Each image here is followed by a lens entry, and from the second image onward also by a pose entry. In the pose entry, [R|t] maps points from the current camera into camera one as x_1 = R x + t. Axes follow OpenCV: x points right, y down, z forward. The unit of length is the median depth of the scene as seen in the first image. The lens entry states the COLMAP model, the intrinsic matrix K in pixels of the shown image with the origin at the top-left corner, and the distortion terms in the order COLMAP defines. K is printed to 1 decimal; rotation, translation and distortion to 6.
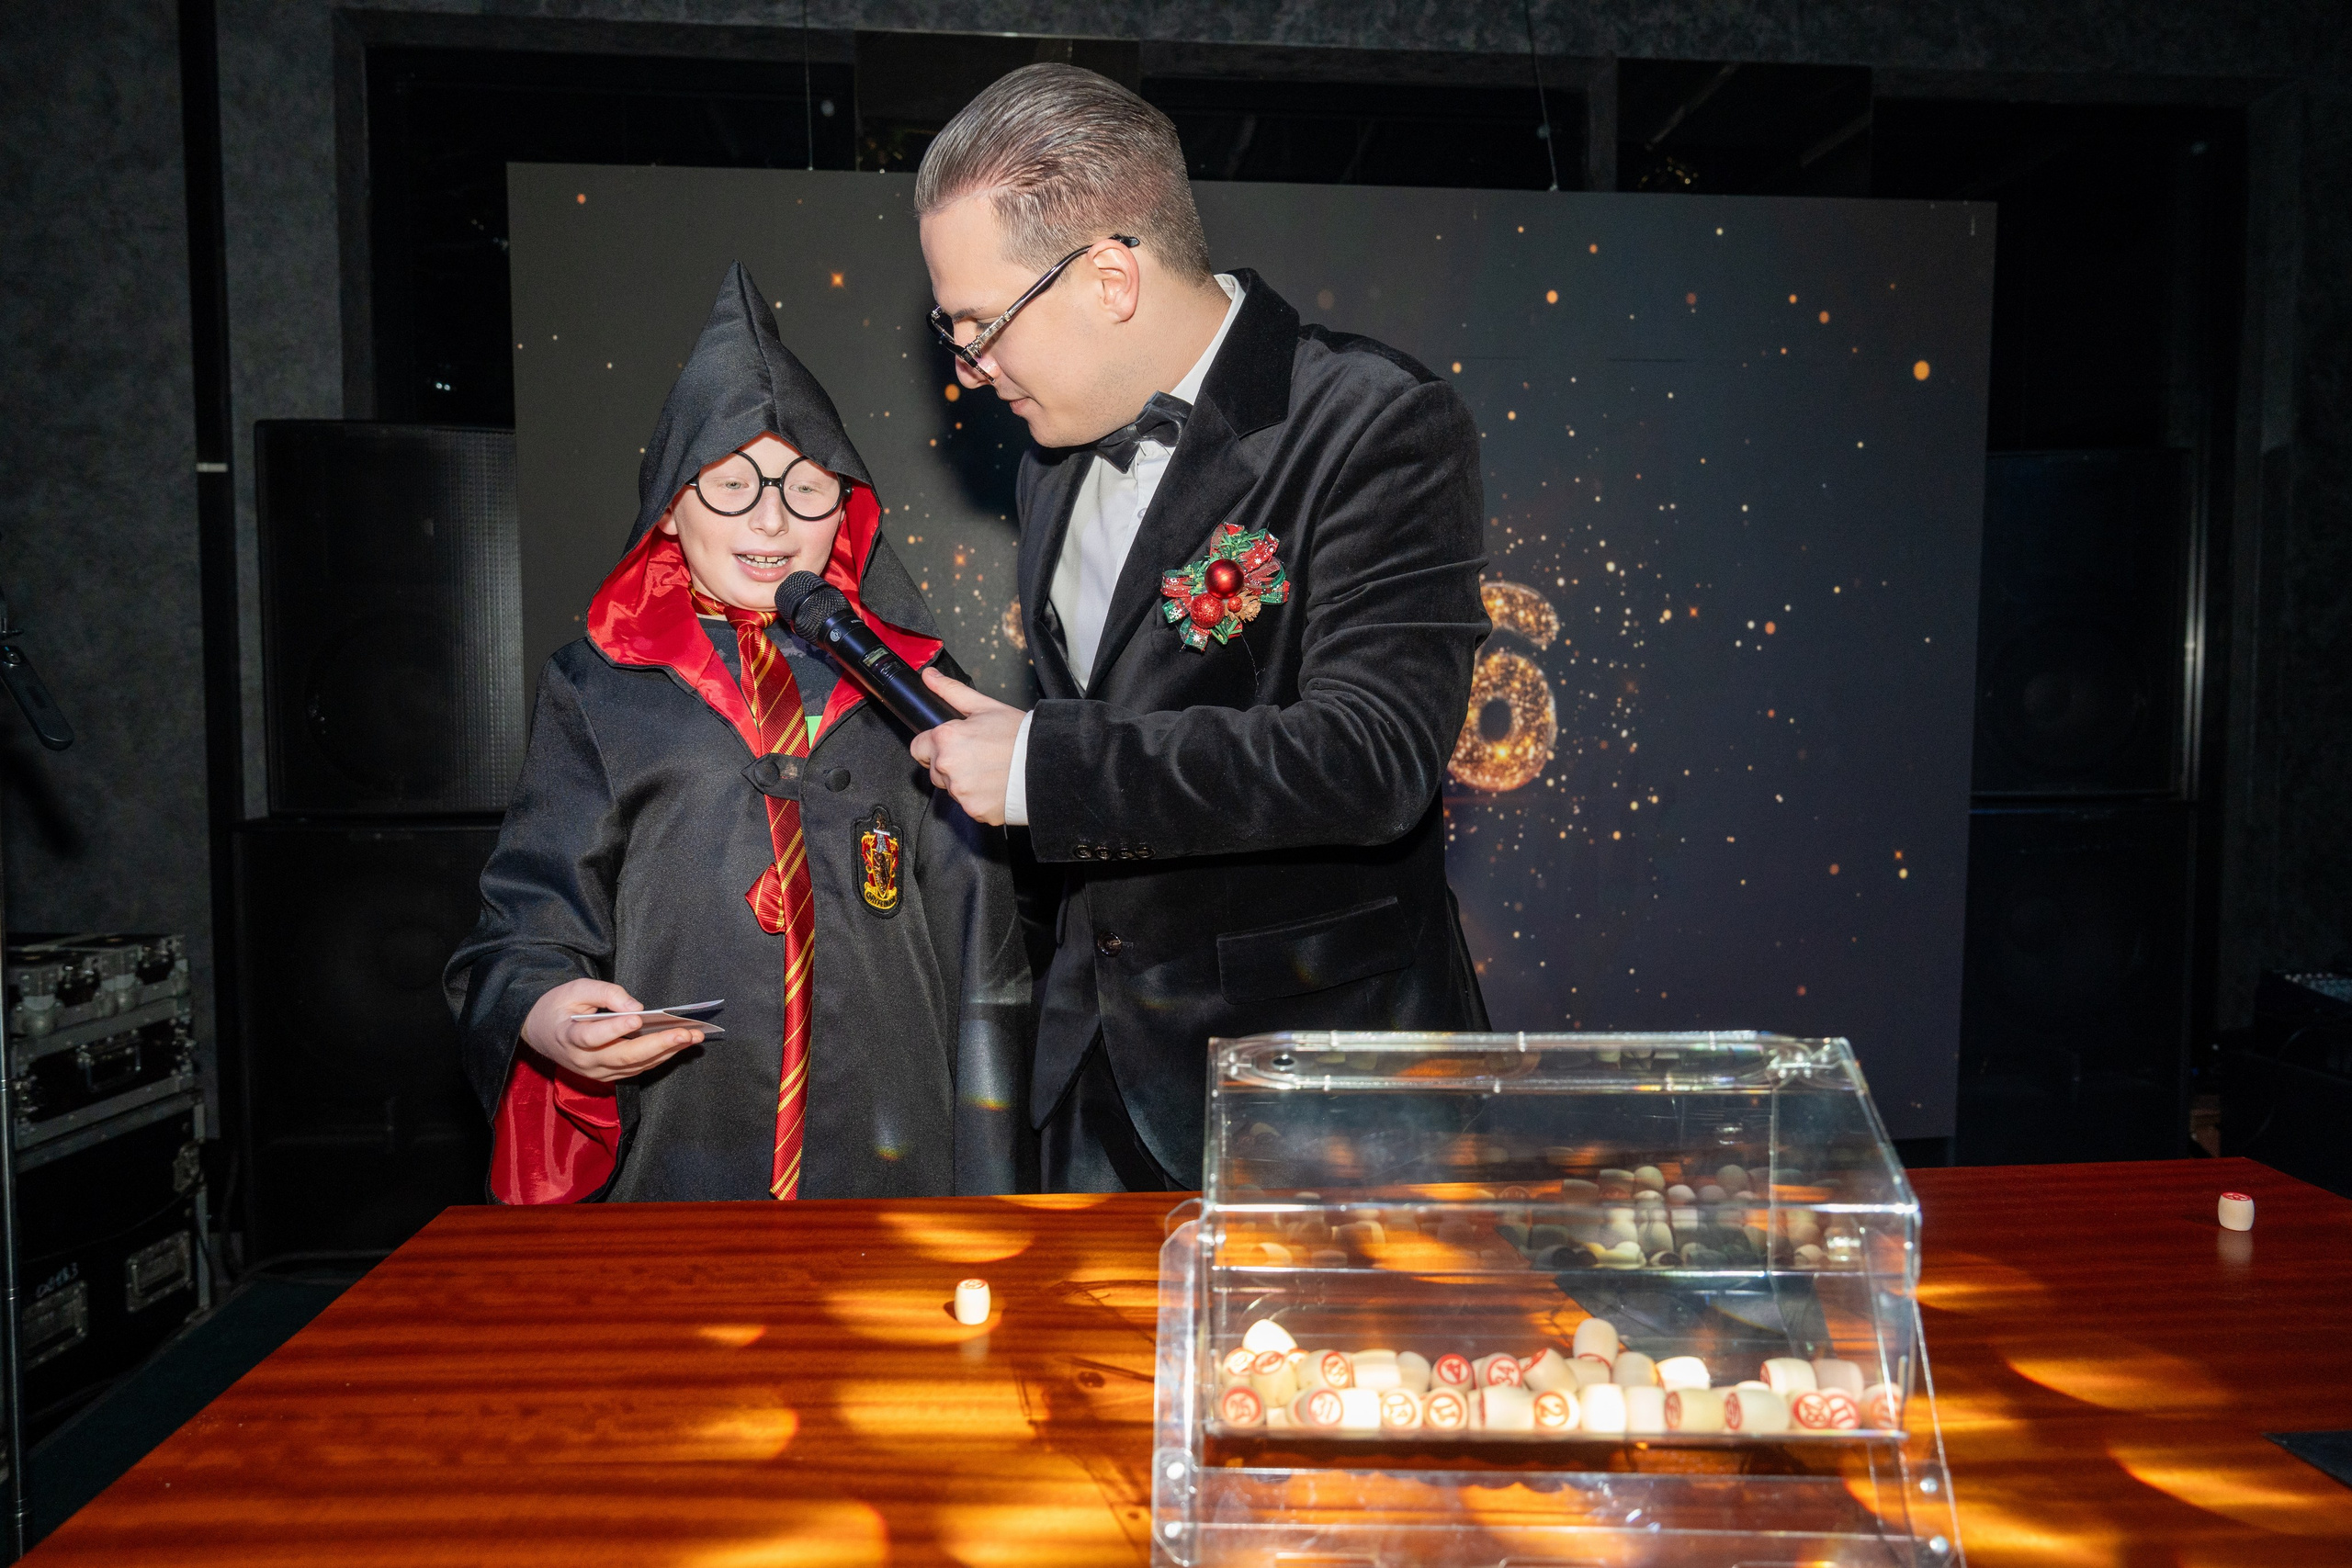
lens RADIAL K [[1586.8, 0, 1183.4], [0, 1586.8, 784.7], [0, 0, 1]] dist [-0.010048, 0.012885]
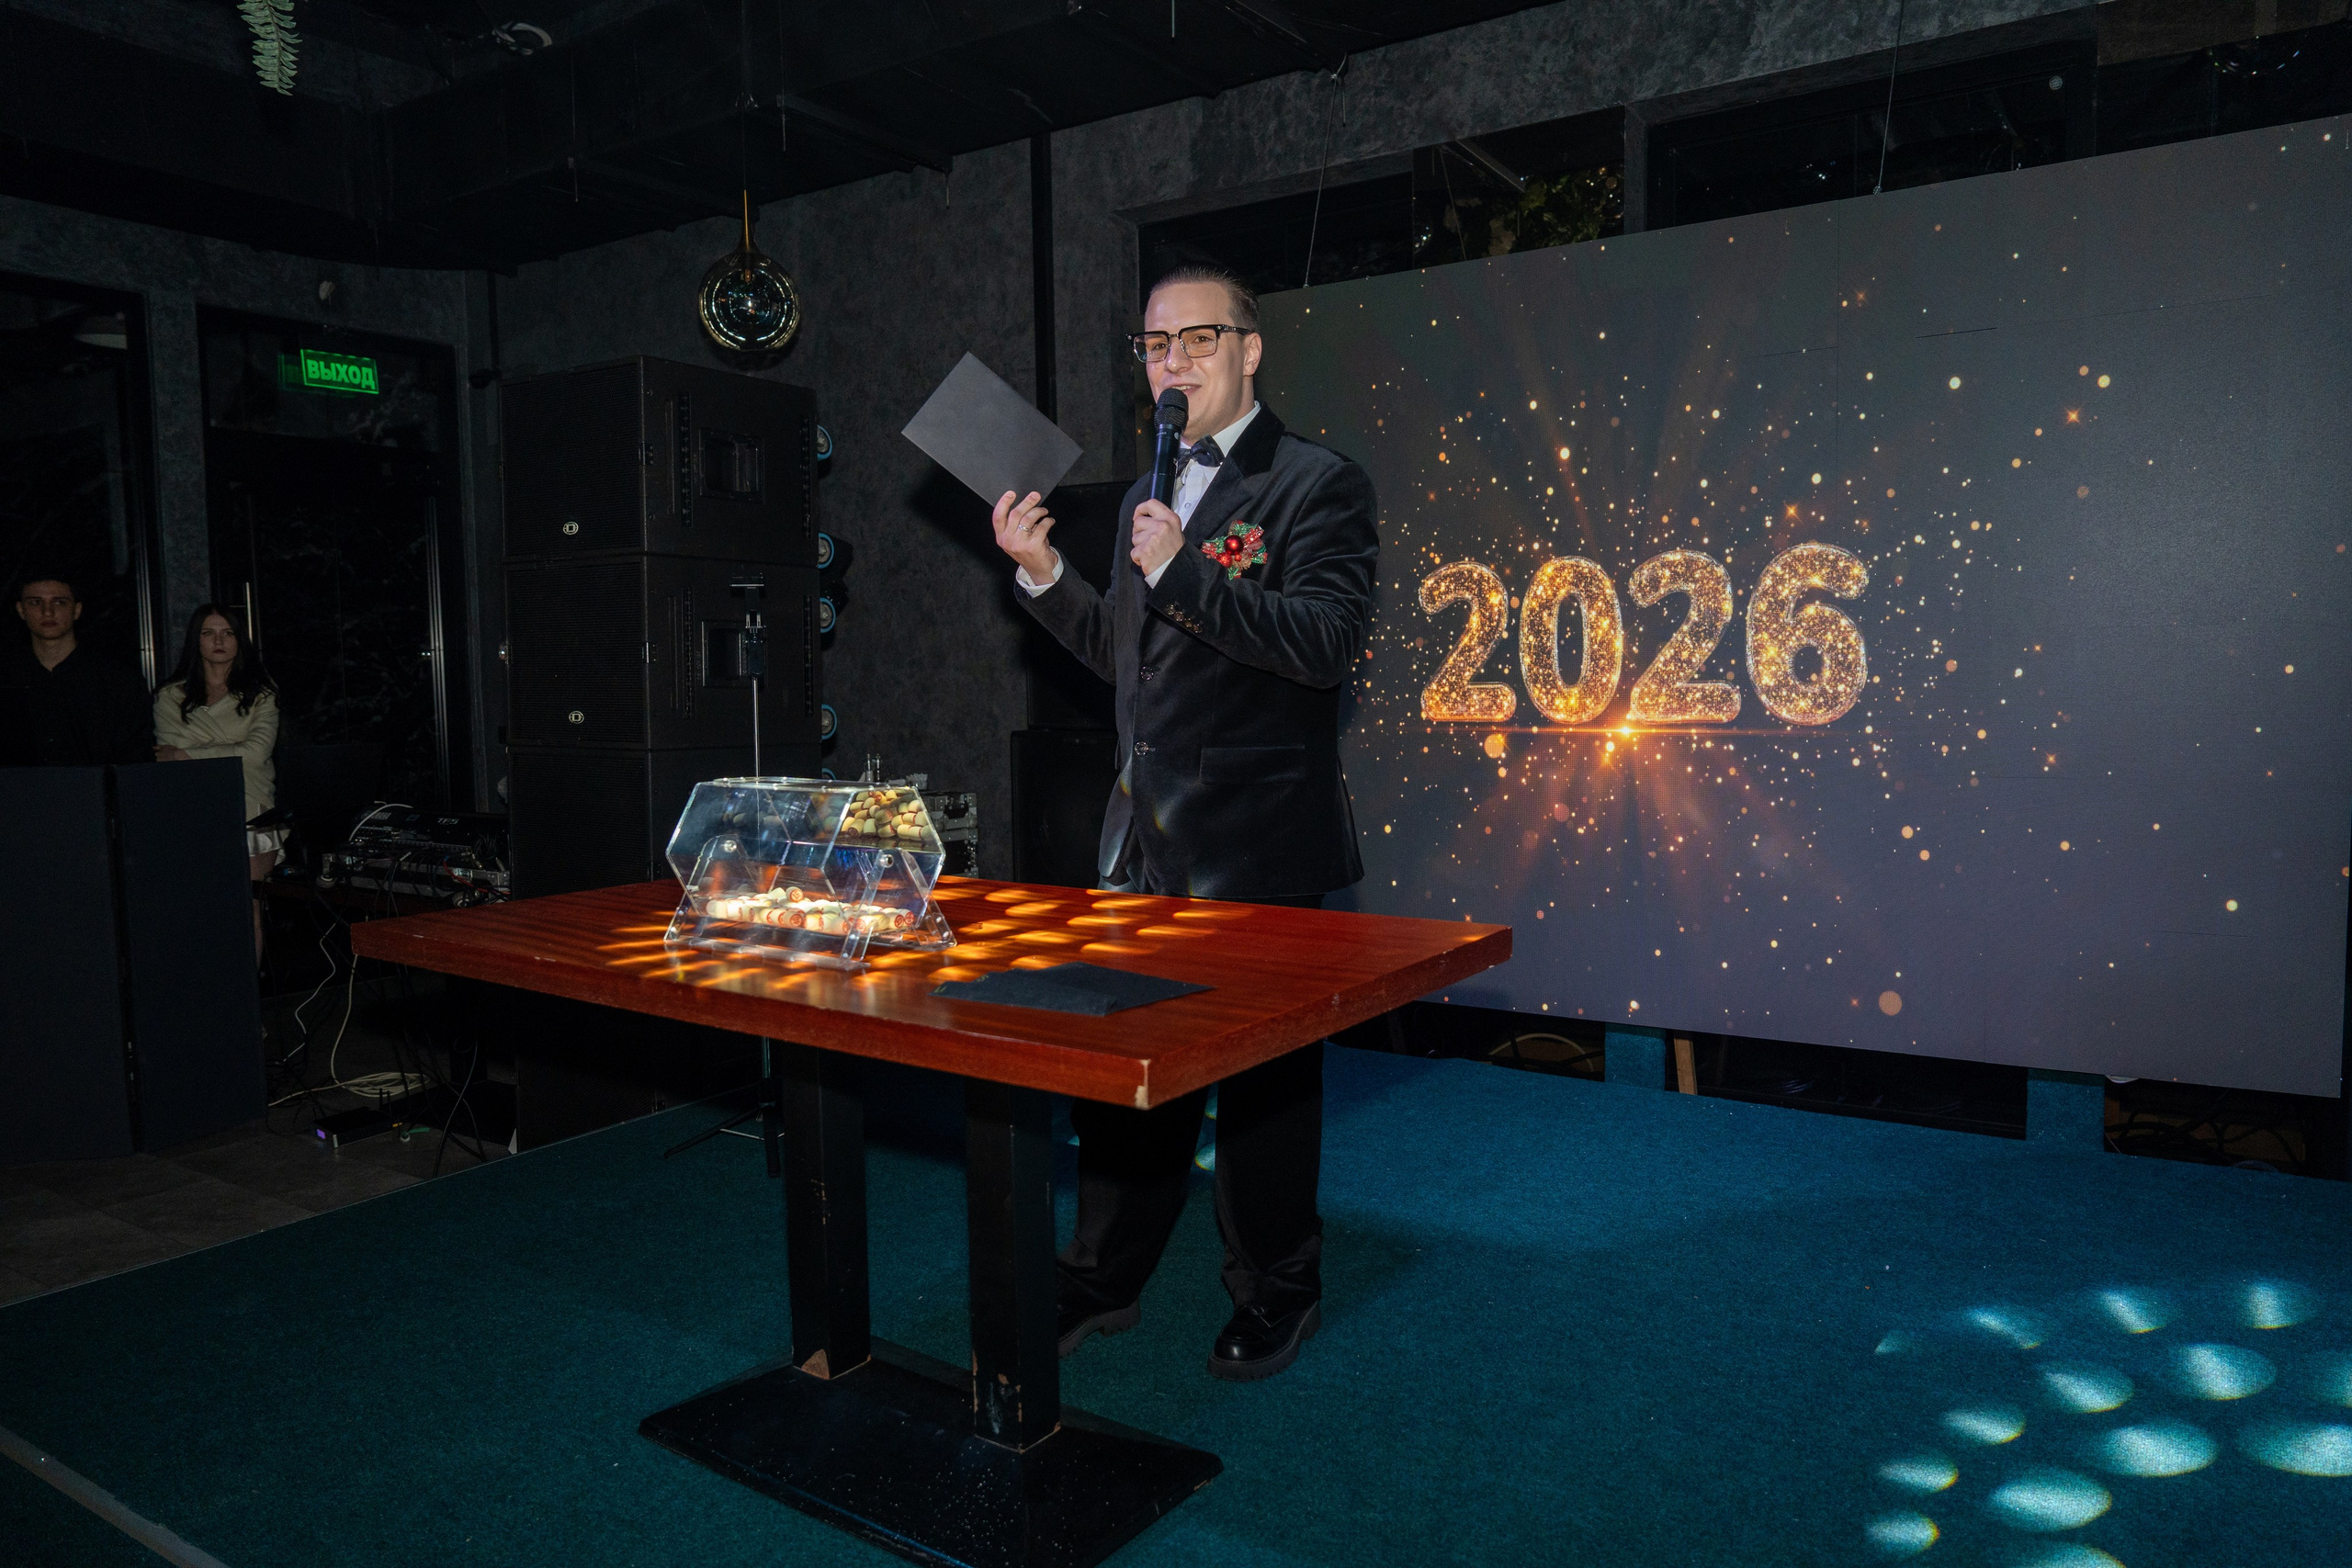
lens RADIAL K [[1586.8, 0, 1175.3], [0, 1586.8, 791.9], [0, 0, 1]] dist [-0.010048, 0.012885]
pose [[0.774019, 0.041425, -0.631805, 0.523397], [-0.020707, 0.998980, 0.040132, 0.014643], [0.632823, -0.017980, 0.774088, -0.175886]]
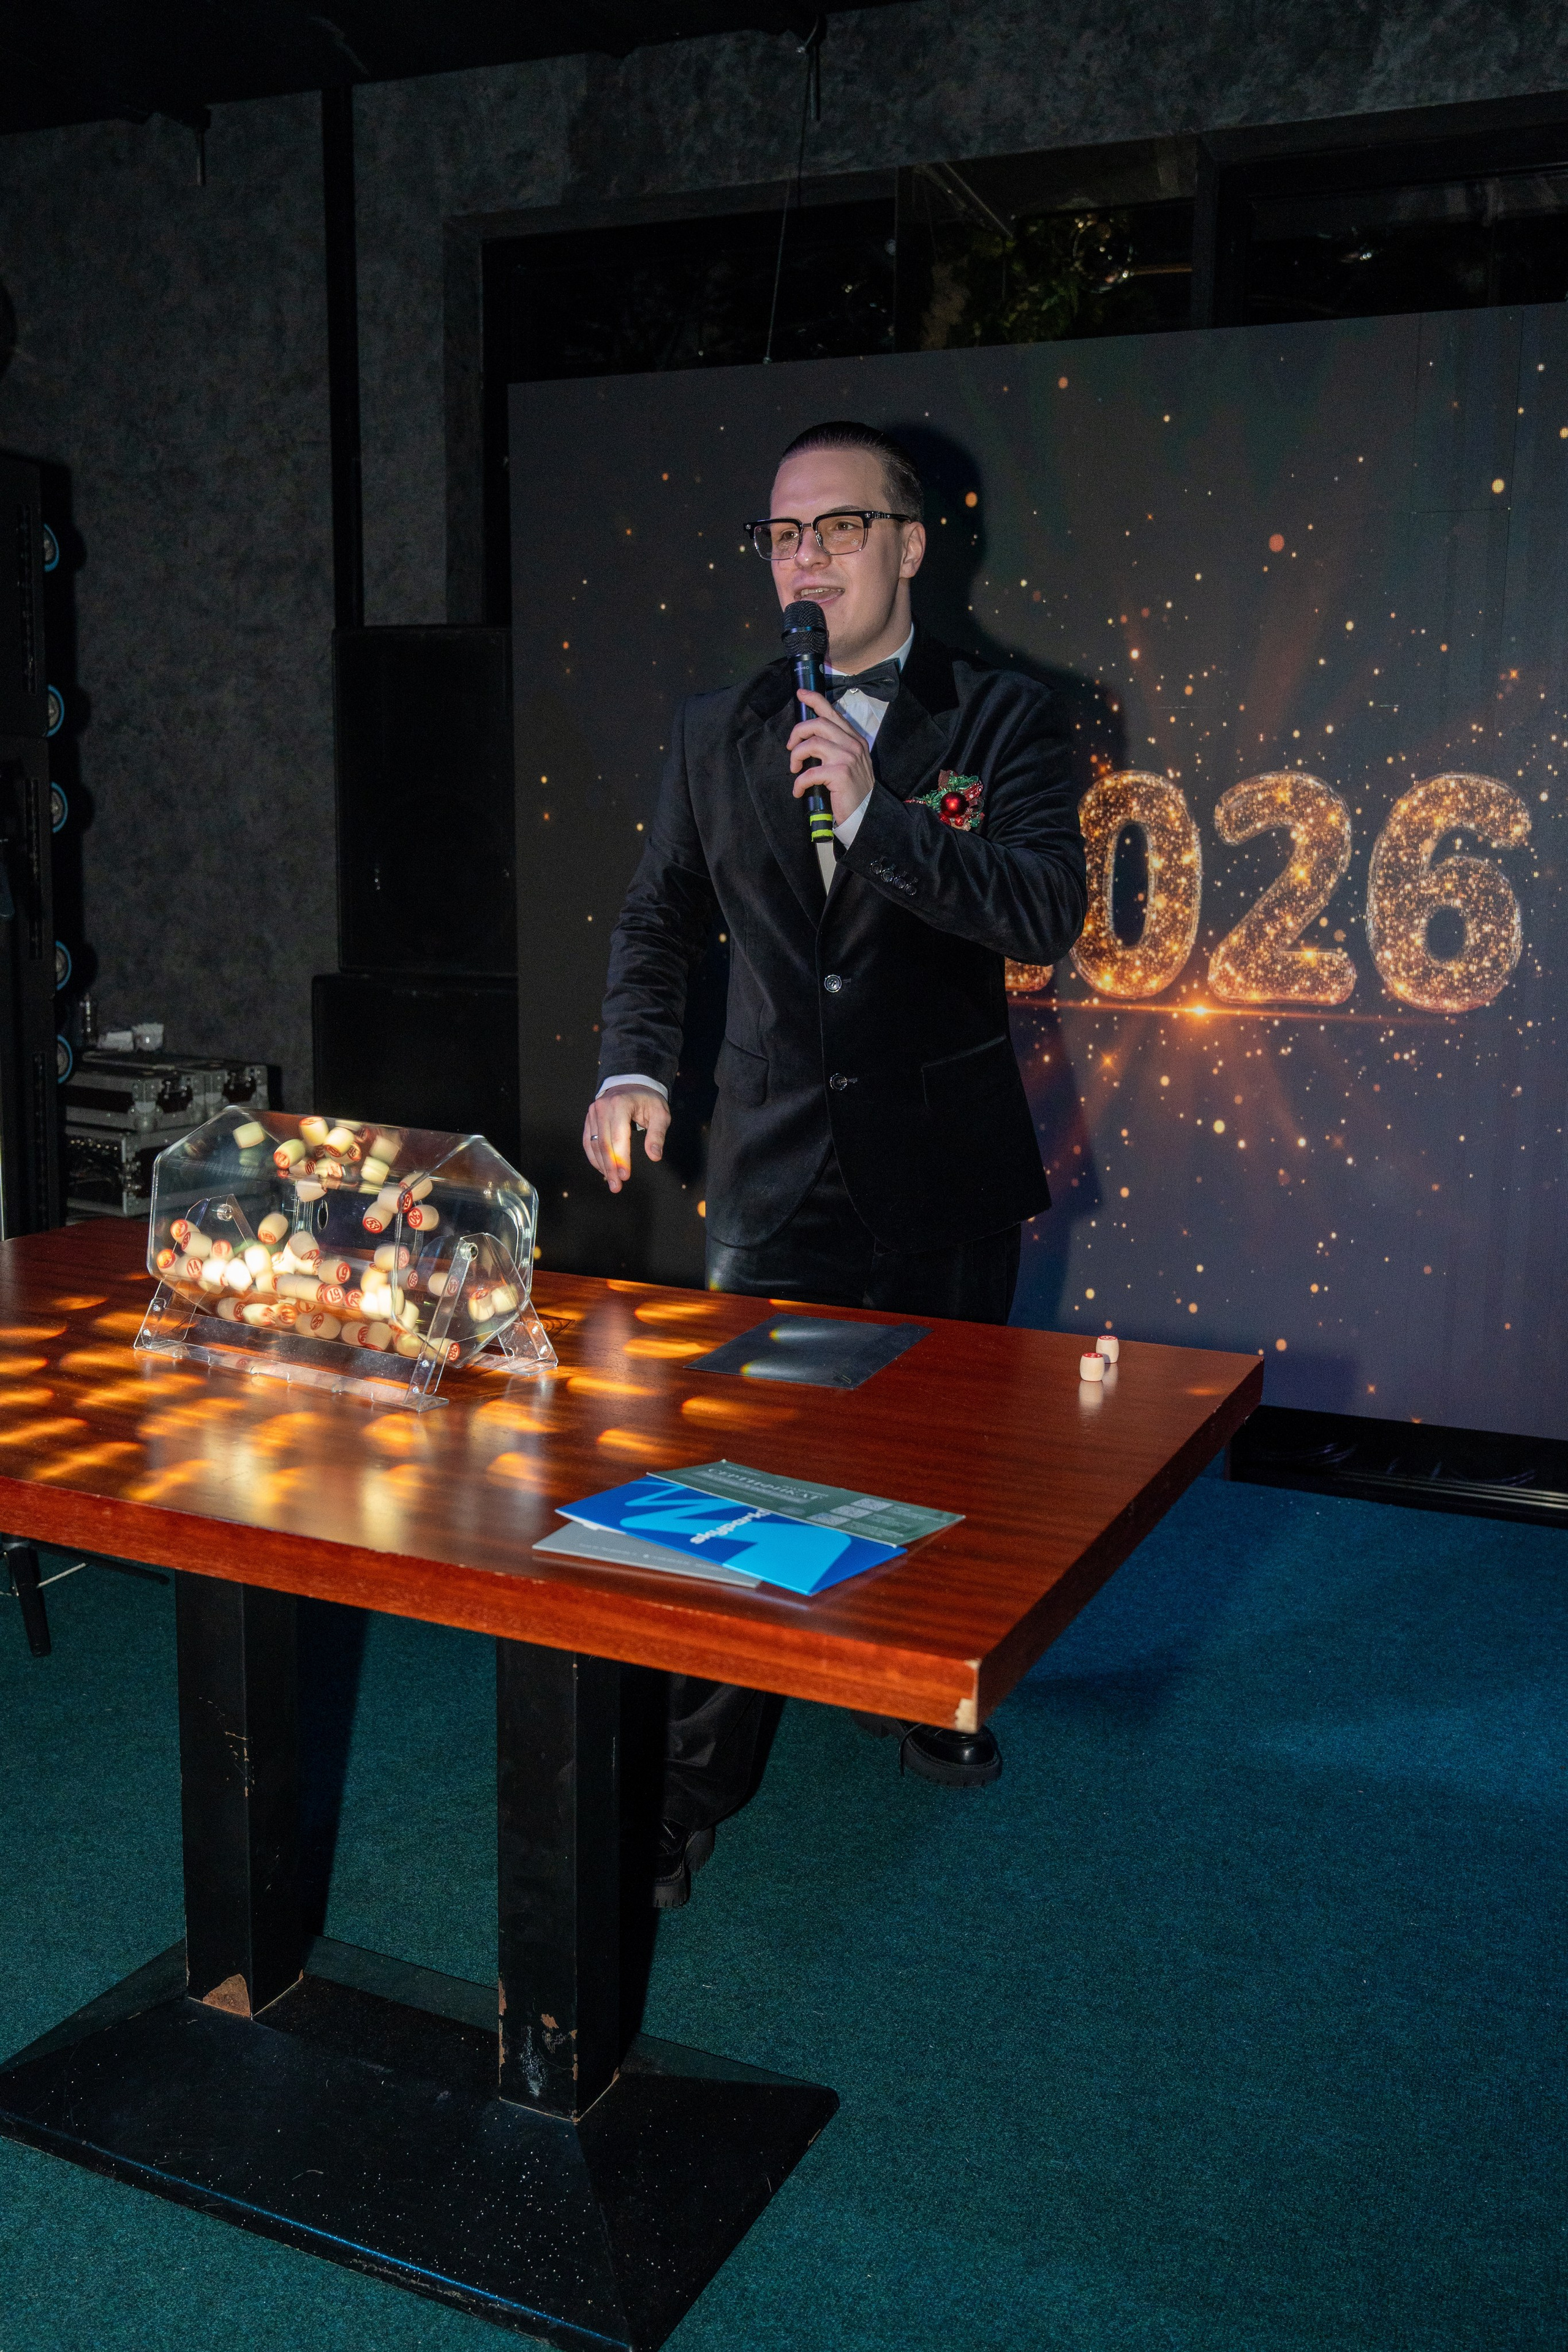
lens RADIAL K [[2079.1, 0, 774.1], [0, 2079.1, 1188.0], [0, 0, 1]] dist [0.005283, 0.004295]
pose [[0.877353, 0.098614, -0.469603, 0.388448], [-0.045856, 0.991407, 0.122517, -0.021841], [0.477650, -0.085956, 0.874335, -0.183894]]
